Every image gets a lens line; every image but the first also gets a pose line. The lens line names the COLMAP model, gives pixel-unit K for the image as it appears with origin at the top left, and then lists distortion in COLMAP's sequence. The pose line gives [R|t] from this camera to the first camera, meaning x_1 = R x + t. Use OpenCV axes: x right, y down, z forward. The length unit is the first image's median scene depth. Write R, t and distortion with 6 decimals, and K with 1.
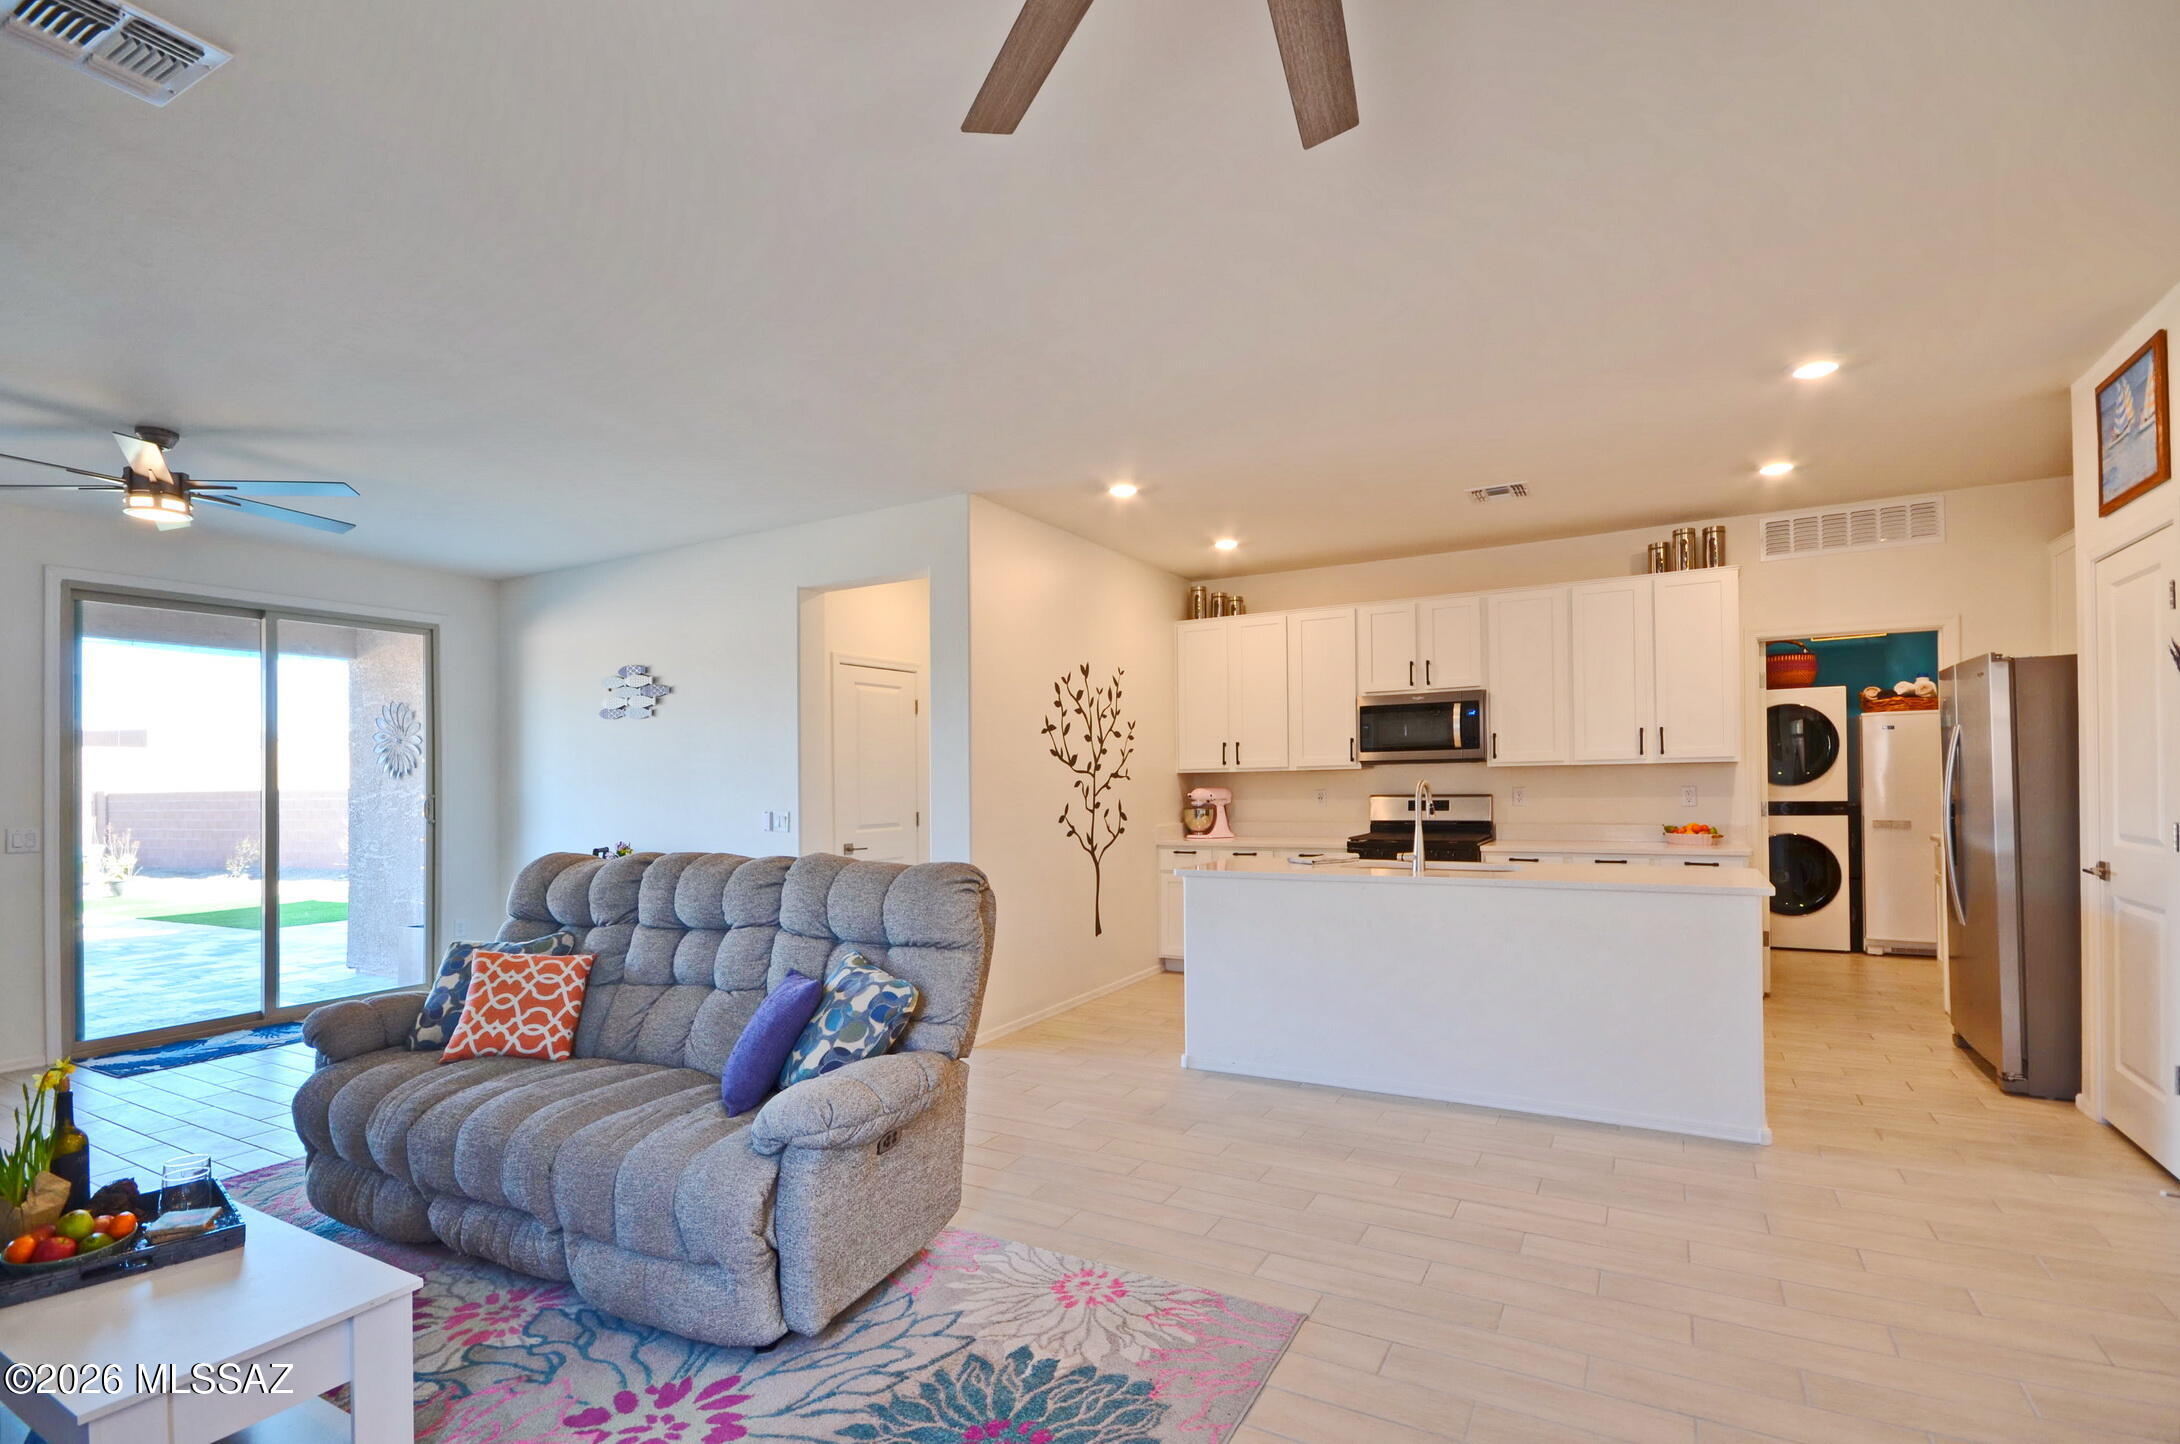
lens RADIAL K [[1089.2, 0, 1065.8], [0, 1089.2, 776.1], [0, 0, 1]] dist [0.009547, -0.004696]
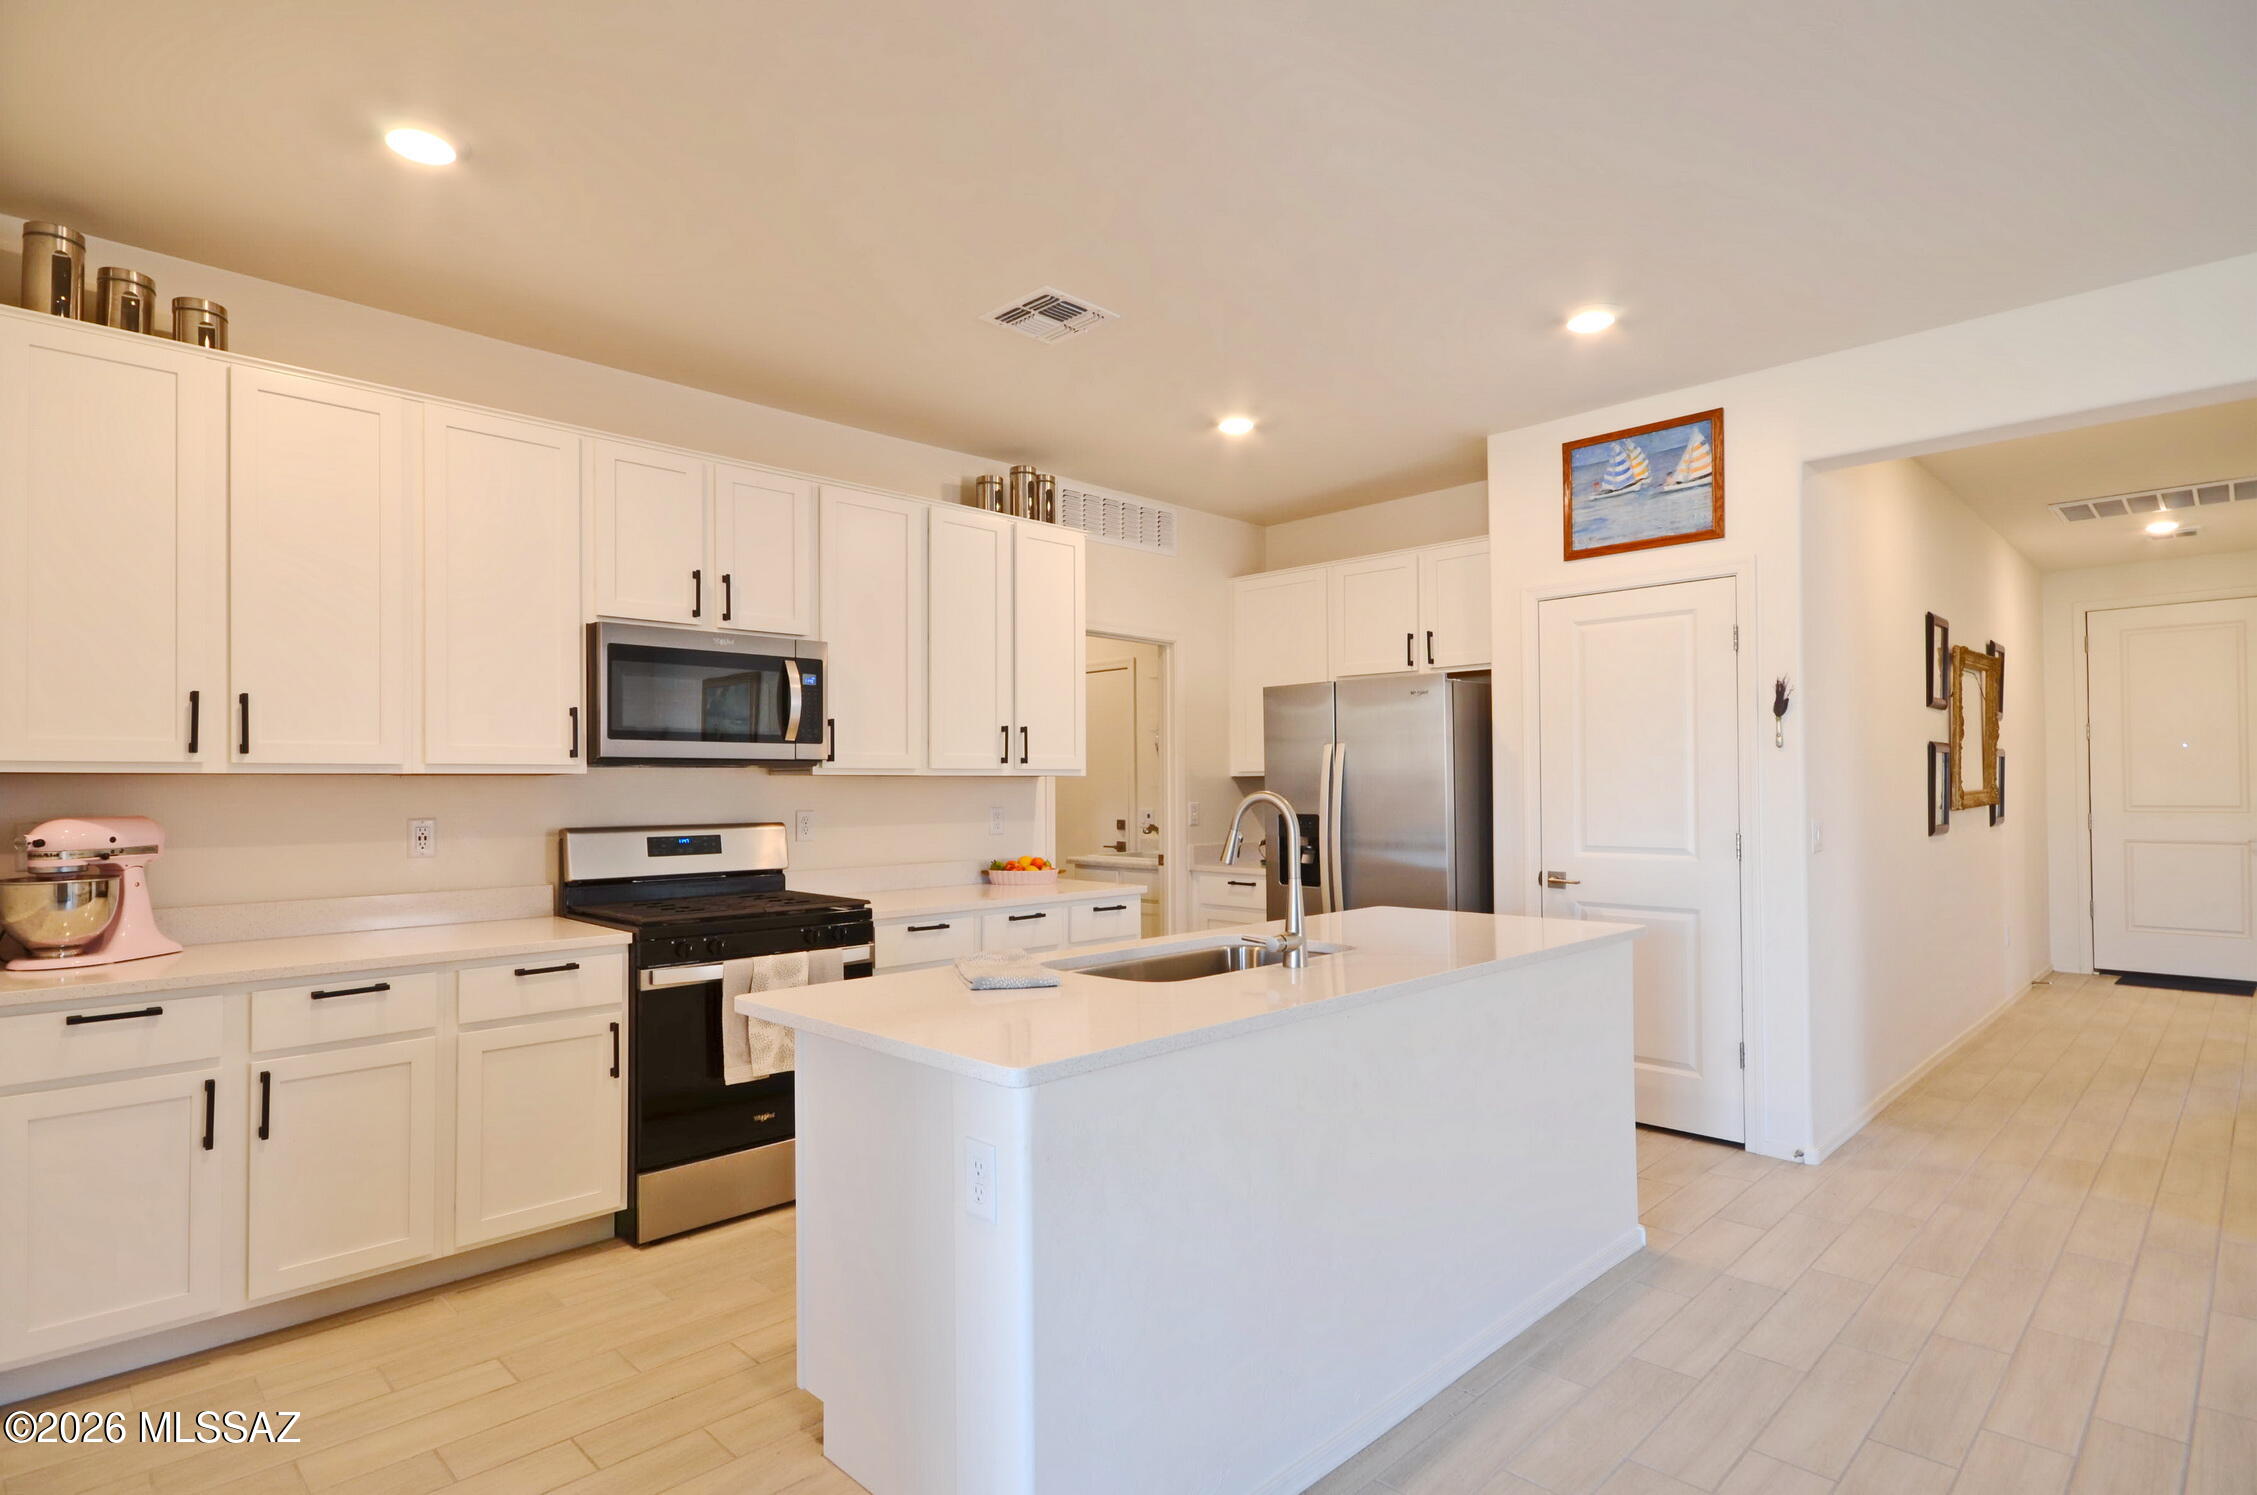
lens RADIAL K [[1148.5, 0, 1149.7], [0, 1148.5, 779.1], [0, 0, 1]] dist [0.012605, 0.003803]
pose [[0.247397, 0.022727, 0.968648, -0.173652], [-0.002740, 0.999737, -0.022757, 0.007241], [-0.968910, 0.002976, 0.247395, 0.693094]]
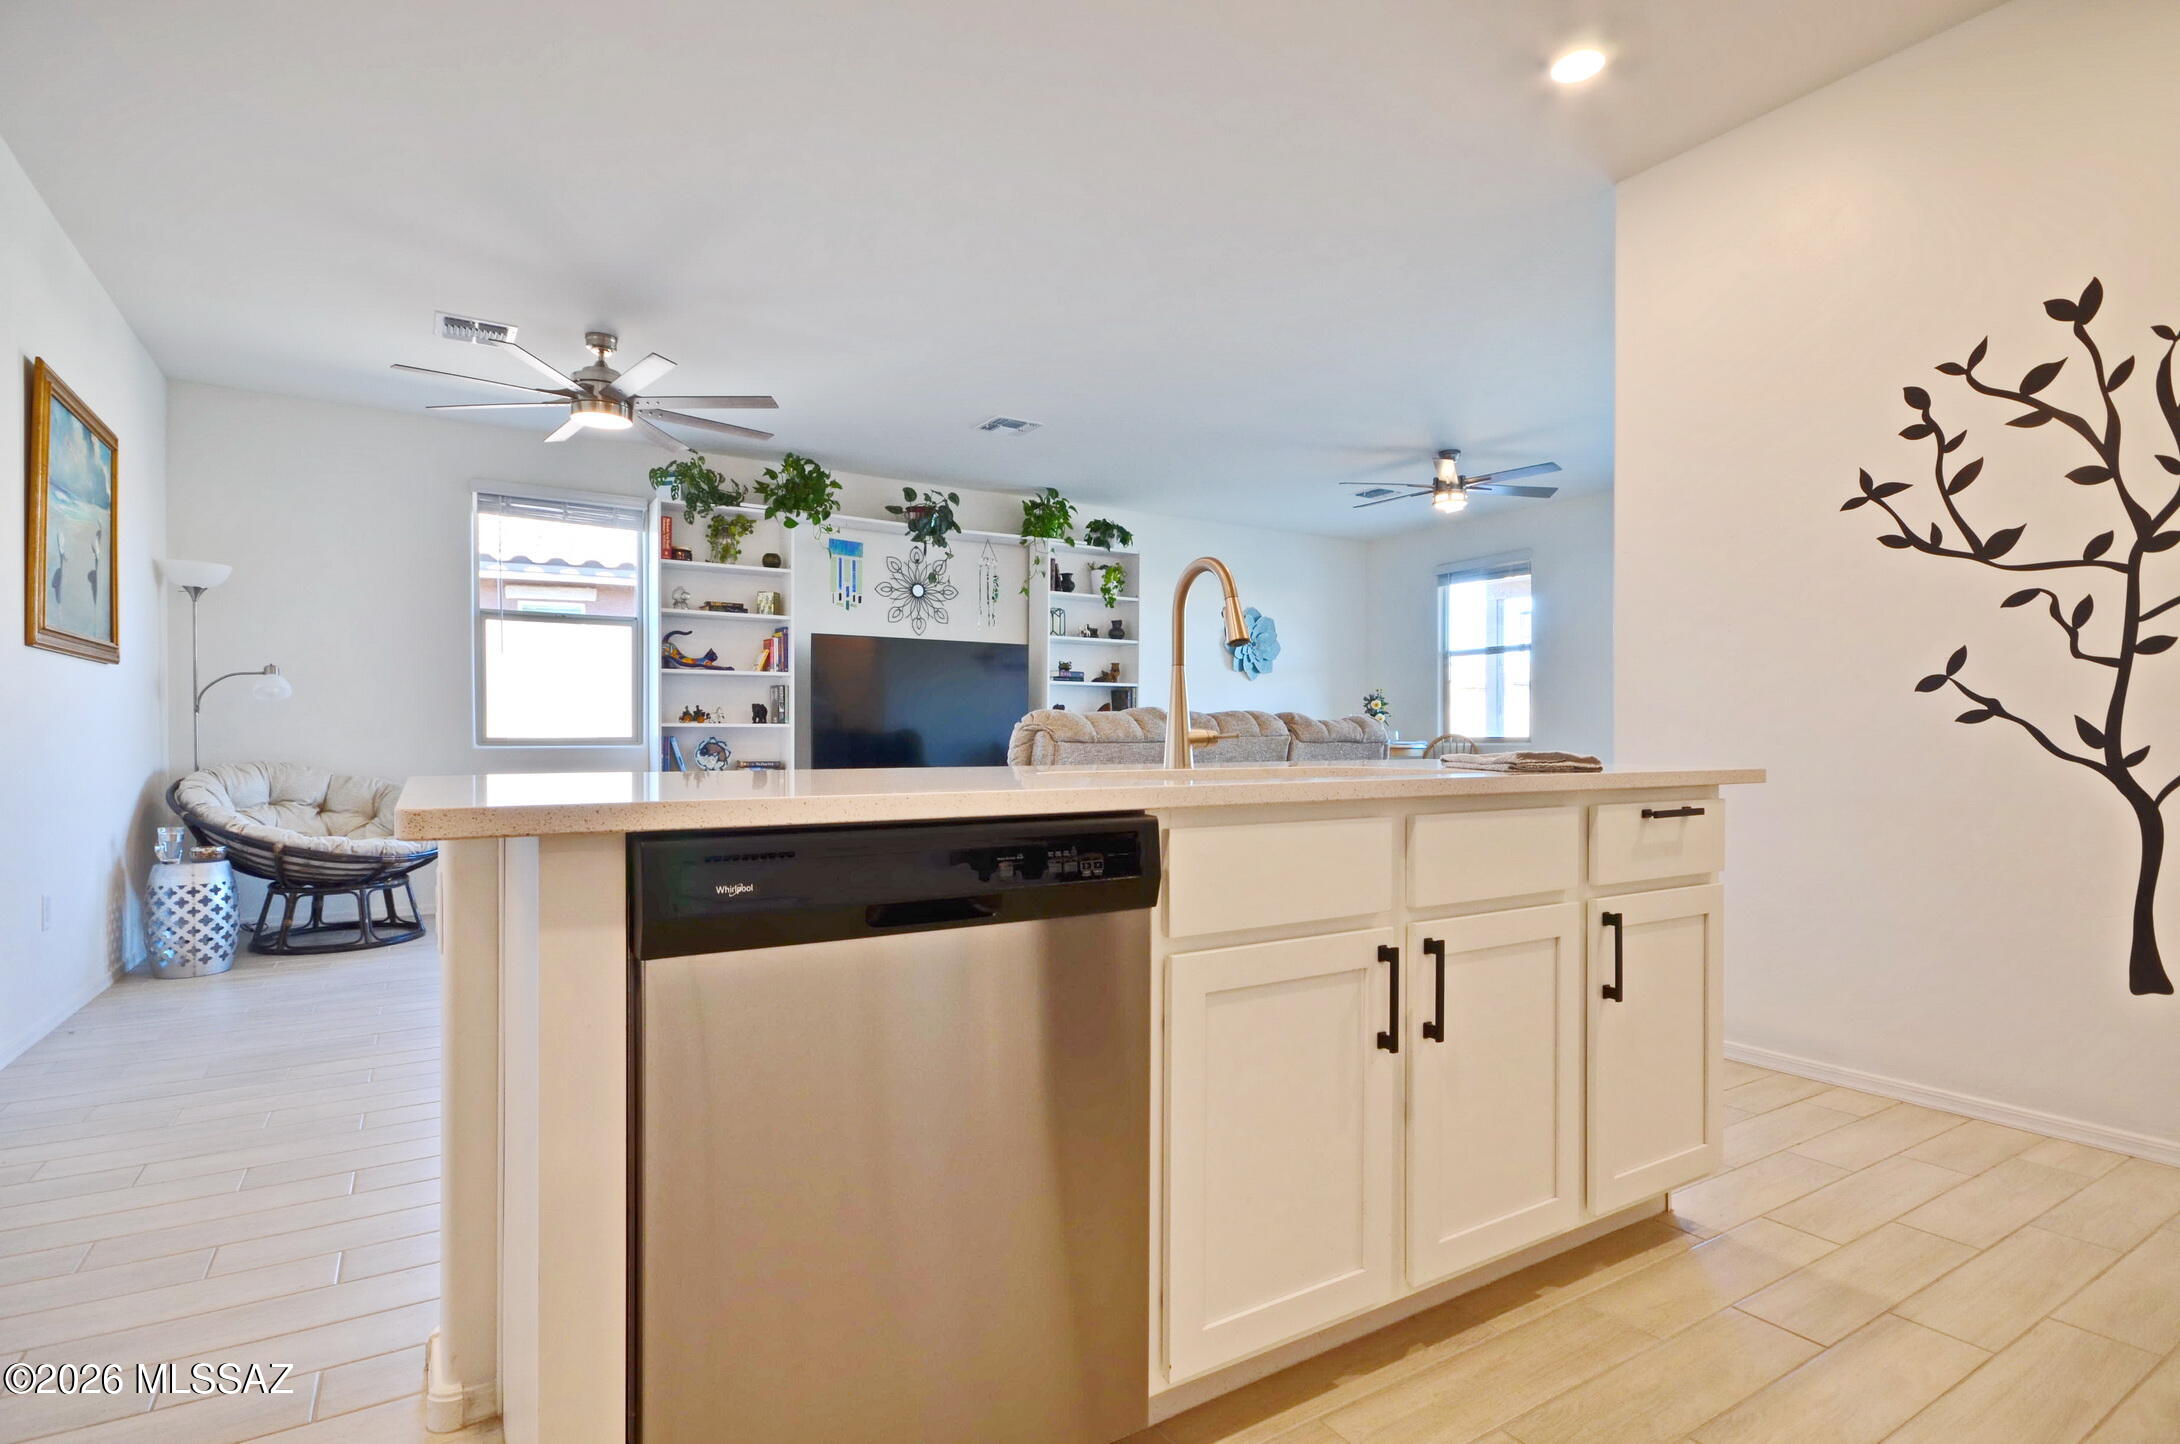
lens RADIAL K [[1109.3, 0, 1169.0], [0, 1109.3, 738.1], [0, 0, 1]] dist [0.012605, 0.003803]
pose [[-0.448528, 0.012599, -0.893680, 0.540549], [0.008654, 0.999915, 0.009753, 0.053842], [0.893727, -0.003360, -0.448599, 0.906802]]
